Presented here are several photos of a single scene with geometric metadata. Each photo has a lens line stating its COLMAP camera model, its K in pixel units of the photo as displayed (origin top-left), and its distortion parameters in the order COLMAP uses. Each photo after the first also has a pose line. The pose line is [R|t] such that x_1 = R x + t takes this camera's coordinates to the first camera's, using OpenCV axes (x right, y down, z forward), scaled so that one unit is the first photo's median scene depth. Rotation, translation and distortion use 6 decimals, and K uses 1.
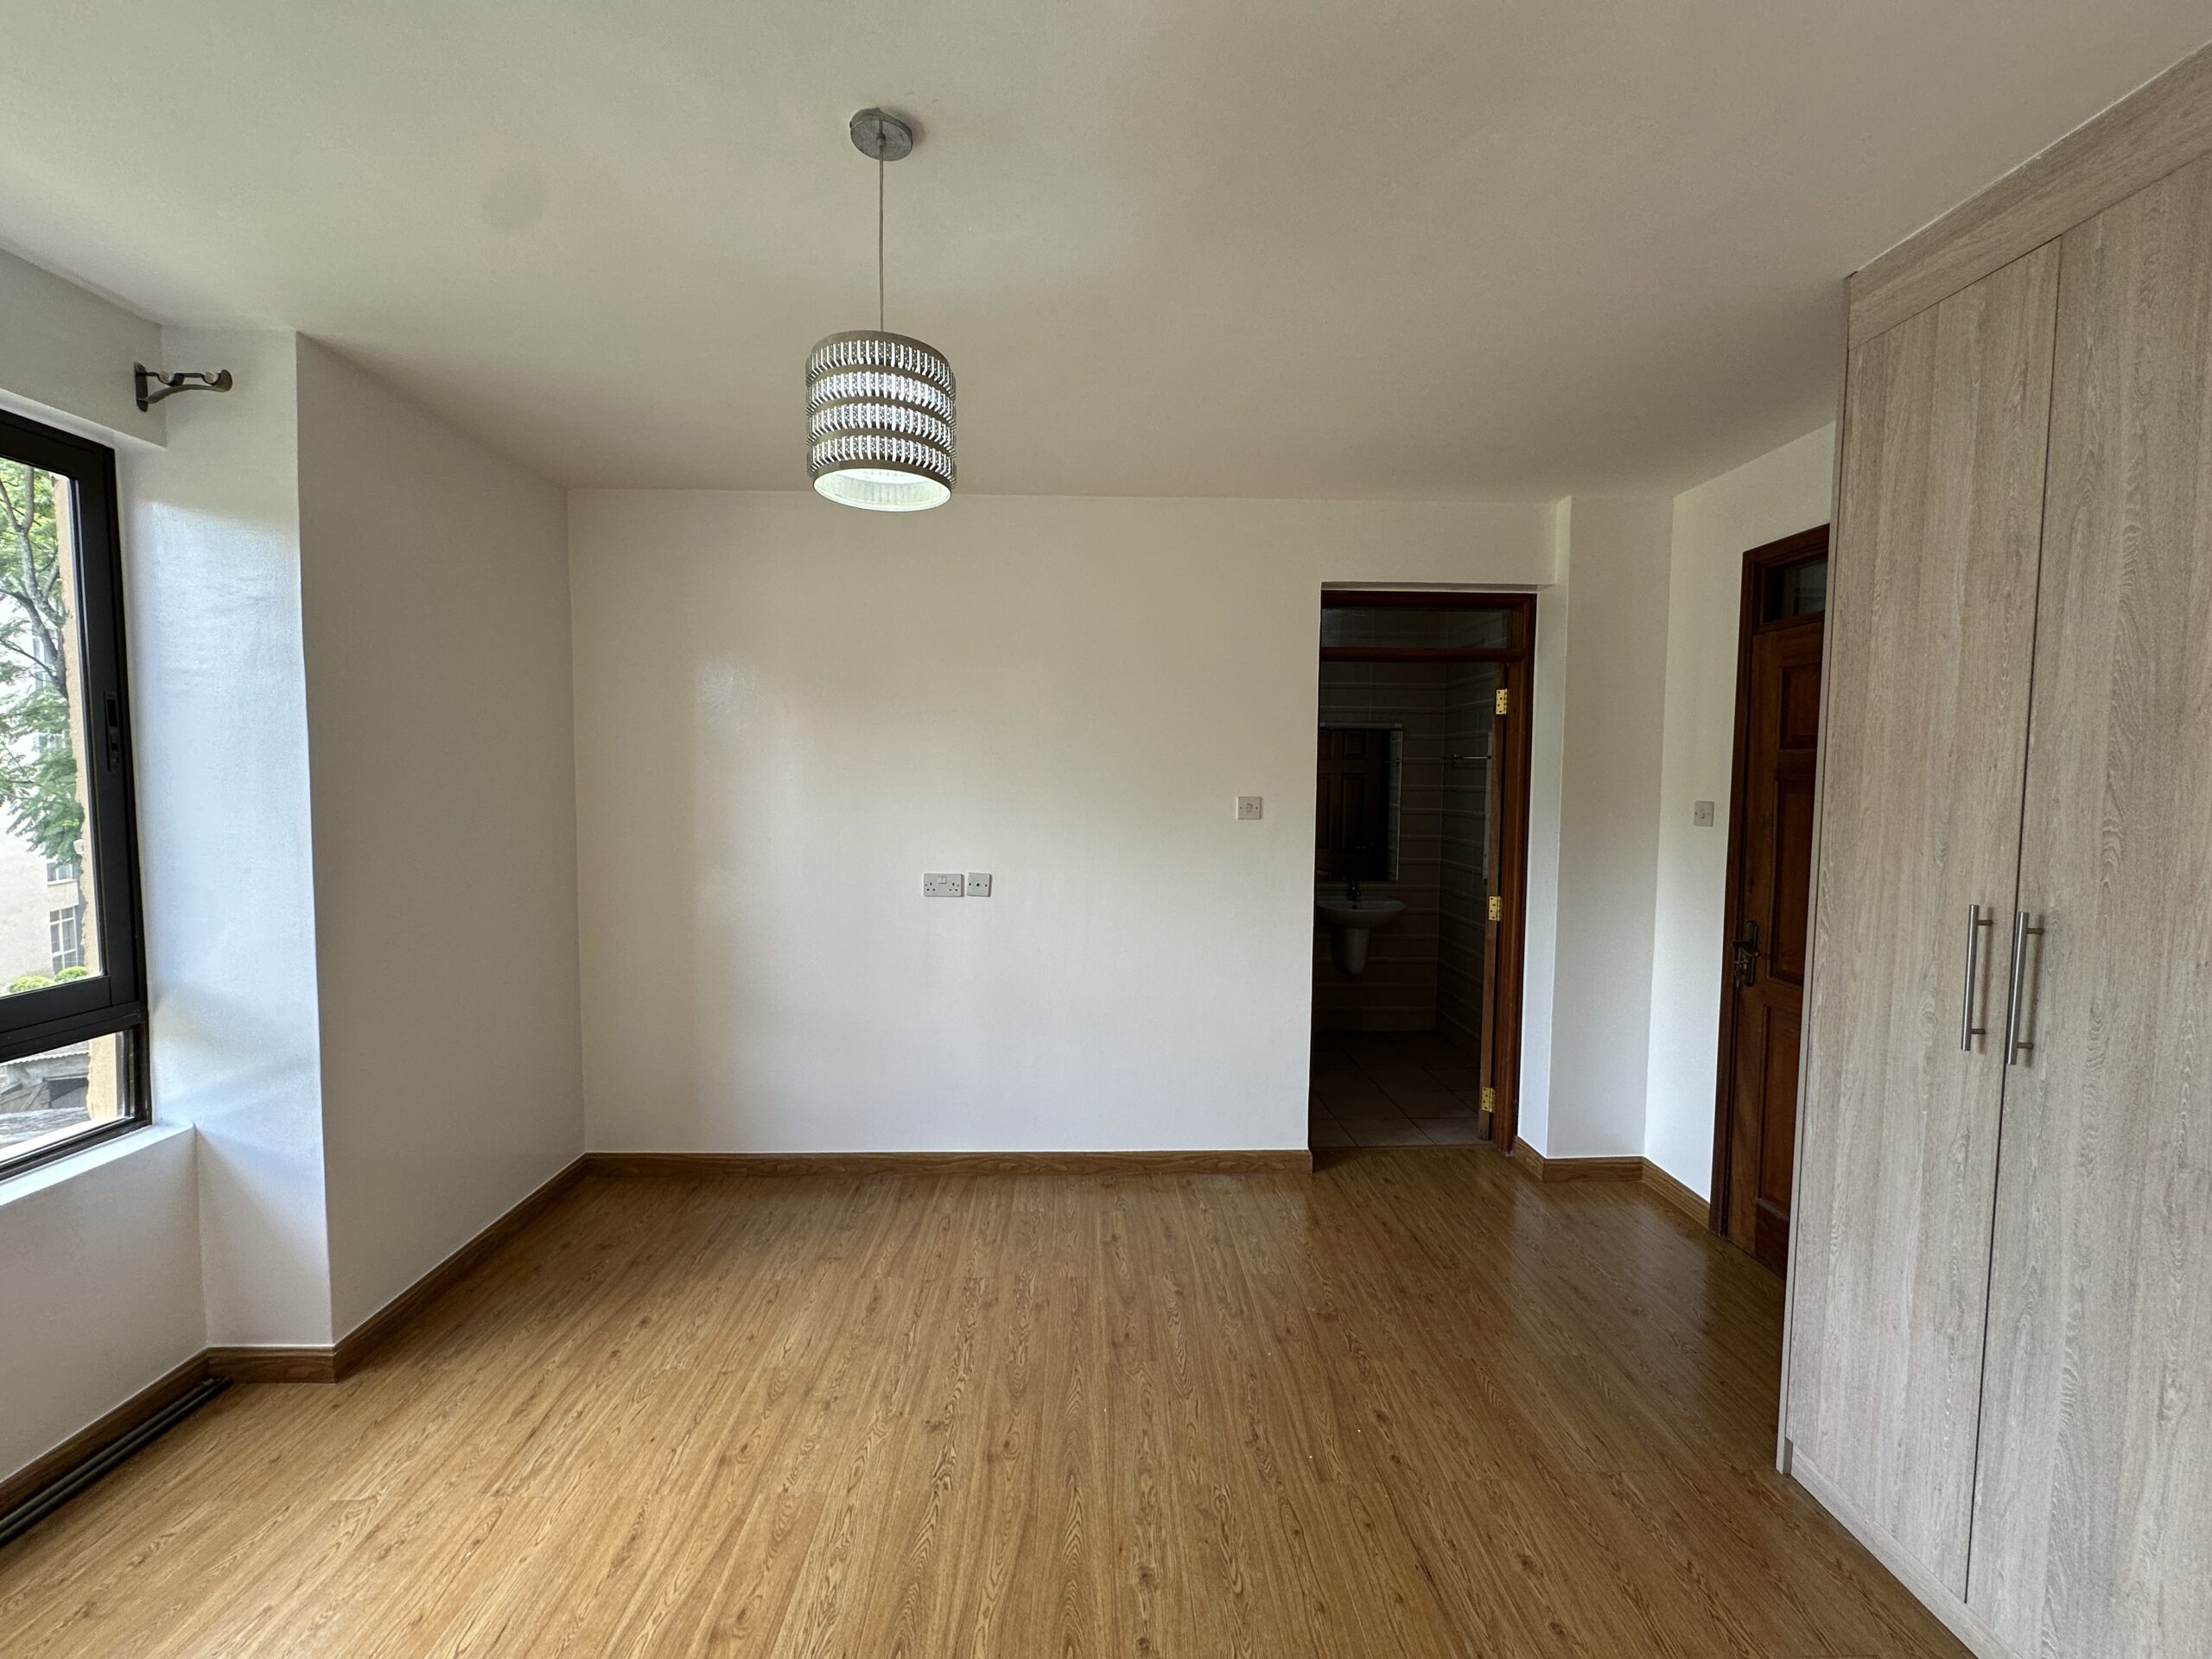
lens RADIAL K [[879.1, 0, 1103.0], [0, 879.1, 837.8], [0, 0, 1]] dist [-0.008390, -0.001876]
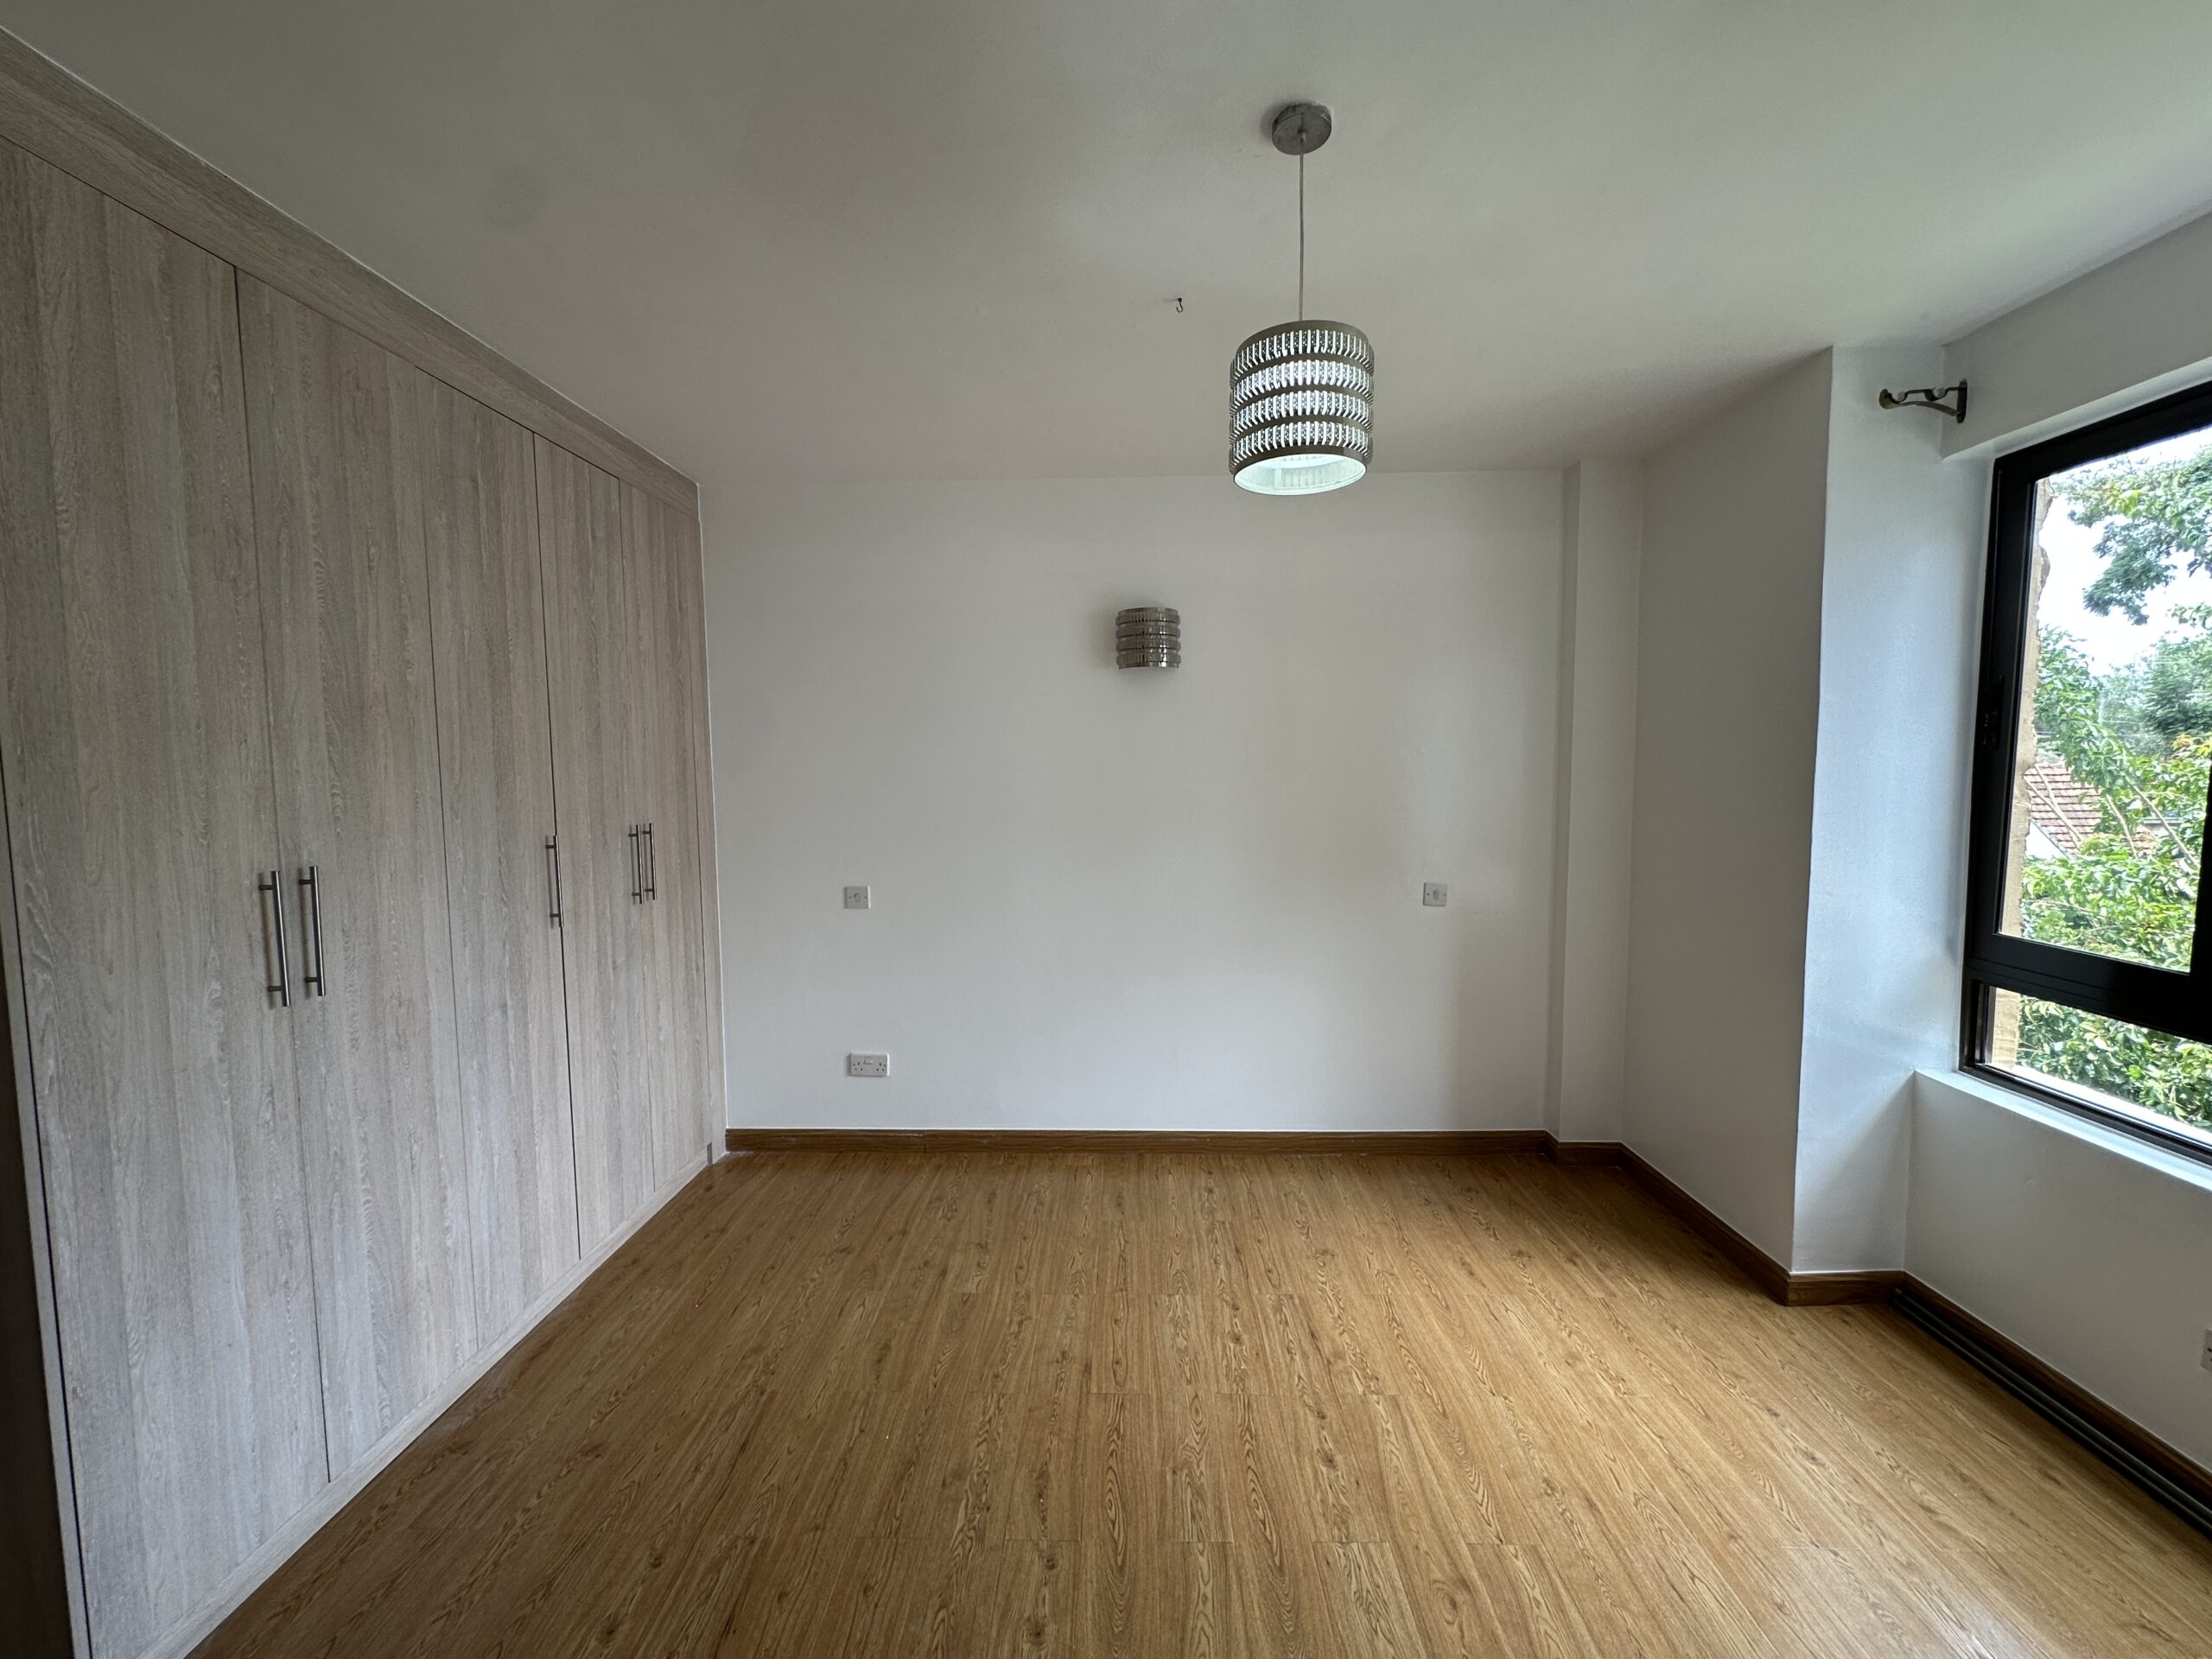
lens RADIAL K [[879.1, 0, 1116.2], [0, 879.1, 819.4], [0, 0, 1]] dist [-0.008390, -0.001876]
pose [[-0.999232, -0.004682, 0.038896, -0.068330], [0.000408, 0.991535, 0.129838, -0.116219], [-0.039175, 0.129754, -0.990772, 1.886903]]
